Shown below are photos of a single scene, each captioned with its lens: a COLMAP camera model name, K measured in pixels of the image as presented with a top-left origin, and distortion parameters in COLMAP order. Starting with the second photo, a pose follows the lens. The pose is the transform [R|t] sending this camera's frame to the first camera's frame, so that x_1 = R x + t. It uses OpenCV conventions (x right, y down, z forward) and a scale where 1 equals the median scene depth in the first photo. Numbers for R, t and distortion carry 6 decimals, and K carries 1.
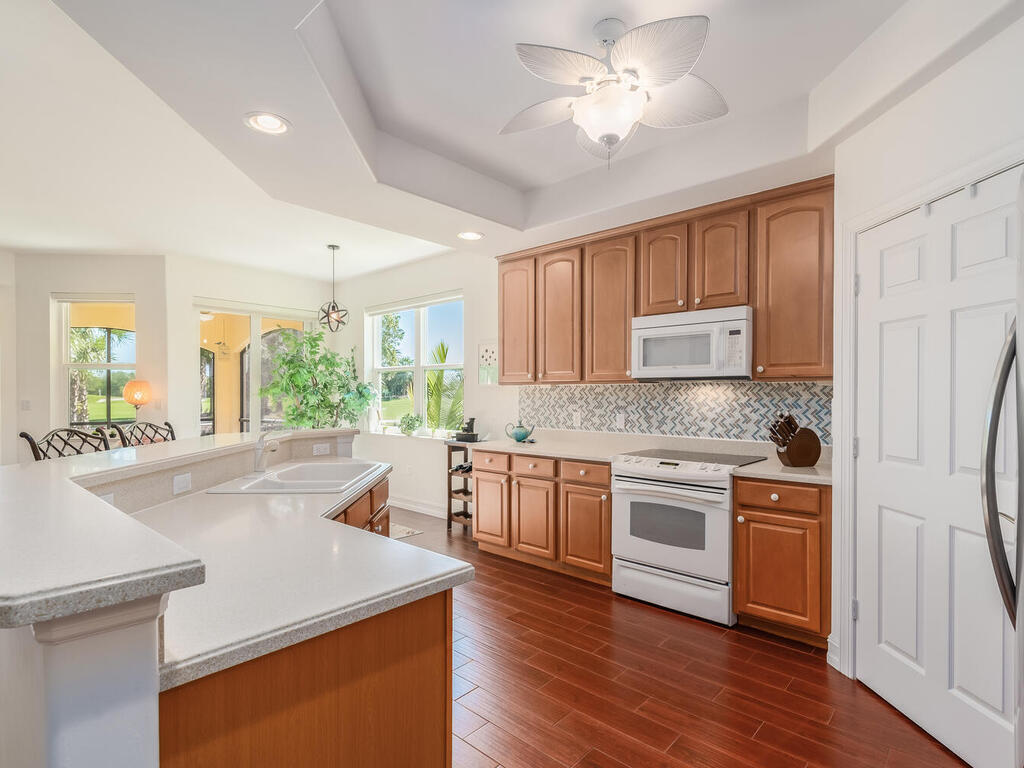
lens RADIAL K [[515.3, 0, 509.6], [0, 515.3, 391.7], [0, 0, 1]] dist [0.000323, 0.004237]
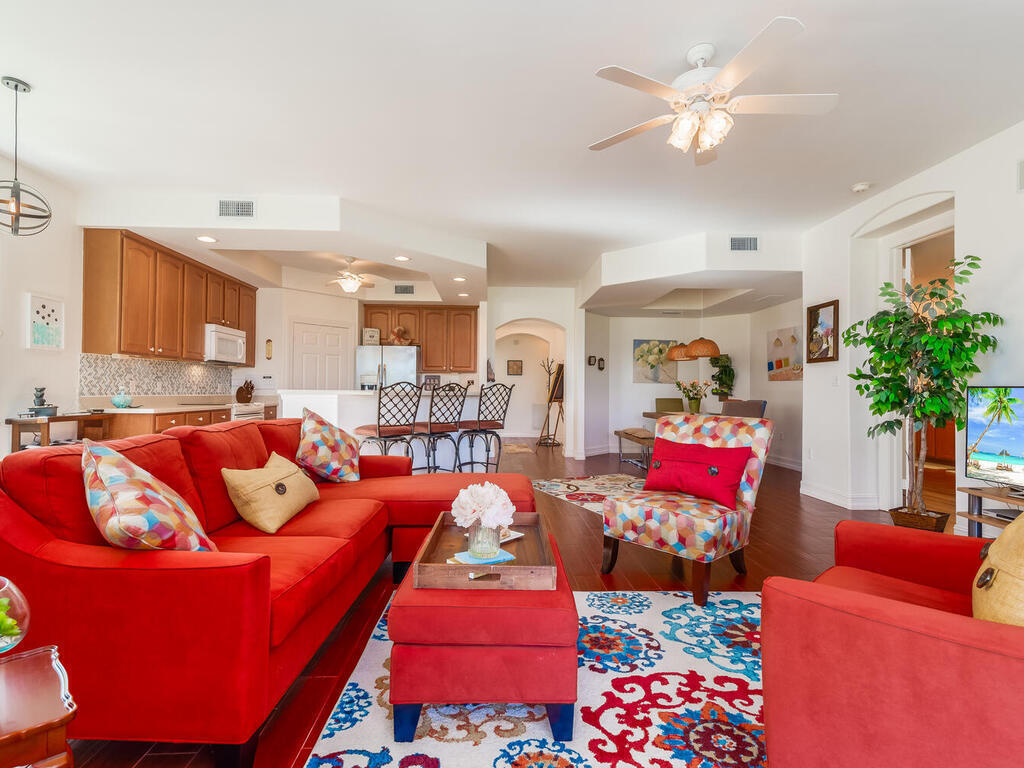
lens RADIAL K [[515.3, 0, 496.3], [0, 515.3, 386.7], [0, 0, 1]] dist [0.000323, 0.004237]
pose [[-0.678686, -0.003041, 0.734422, -1.258075], [-0.019420, 0.999716, -0.013807, 0.051114], [-0.734172, -0.023633, -0.678552, 1.126283]]
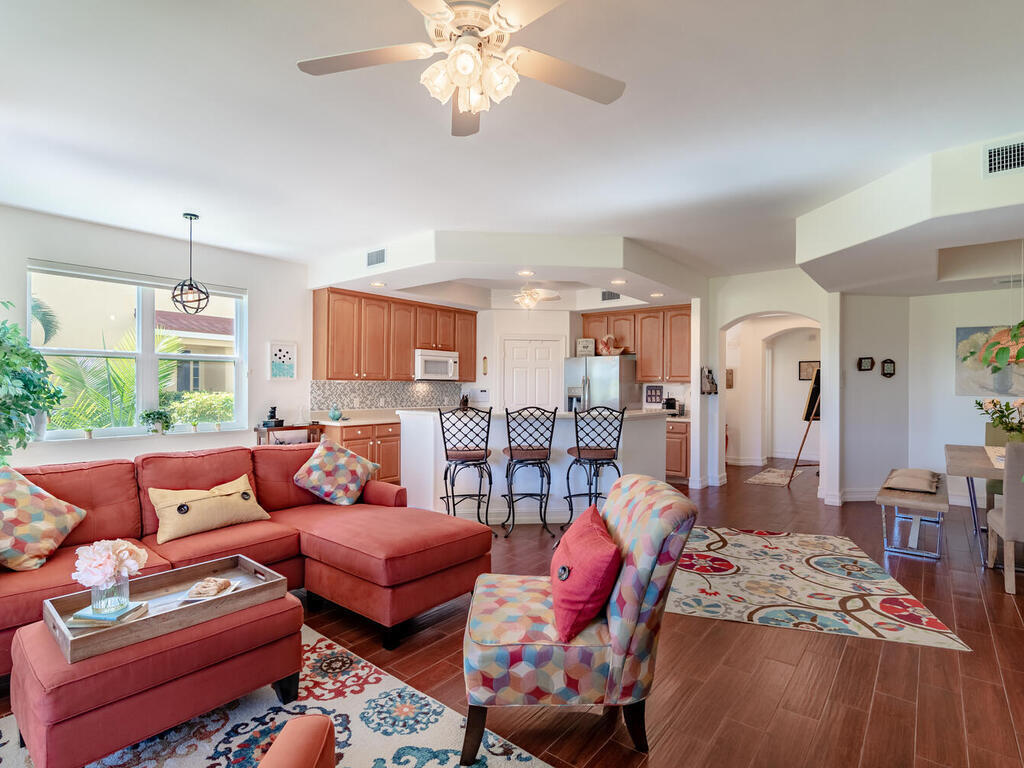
lens RADIAL K [[515.3, 0, 502.2], [0, 515.3, 388.4], [0, 0, 1]] dist [0.000323, 0.004237]
pose [[-0.037710, -0.010459, 0.999234, -1.387223], [-0.015690, 0.999828, 0.009873, -0.012084], [-0.999166, -0.015306, -0.037868, 0.578160]]
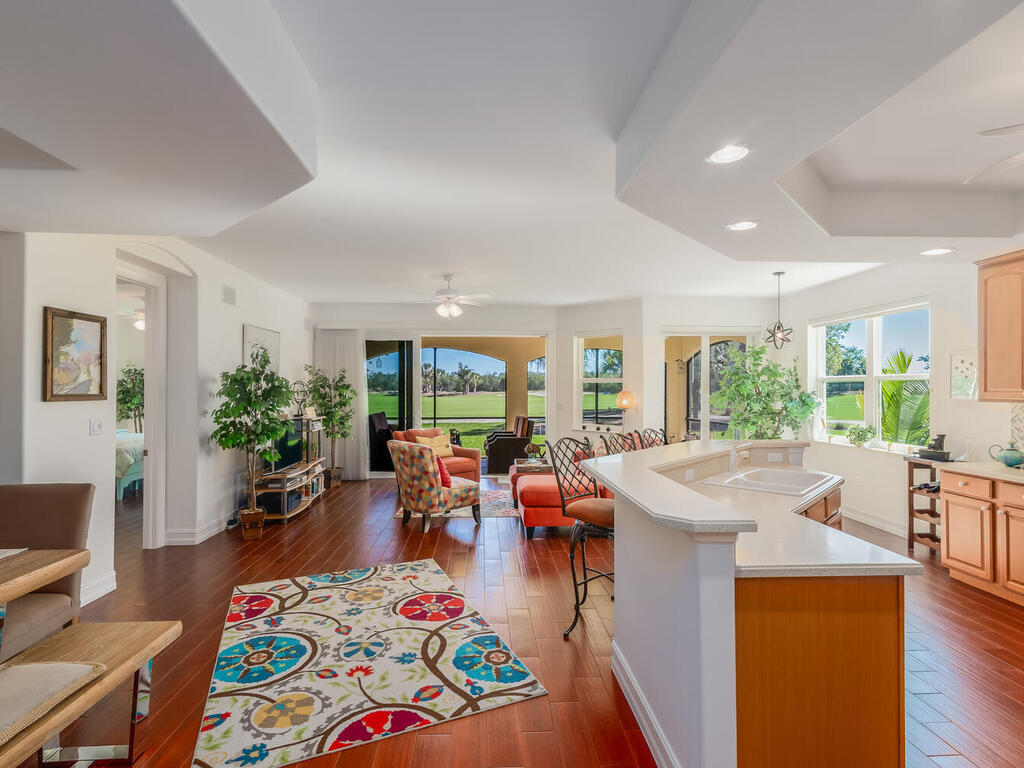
lens RADIAL K [[515.3, 0, 508.0], [0, 515.3, 388.9], [0, 0, 1]] dist [0.000323, 0.004237]
pose [[0.707504, 0.000641, -0.706709, 0.035515], [0.004551, 0.999975, 0.005463, -0.044302], [0.706695, -0.007082, 0.707483, -0.228579]]
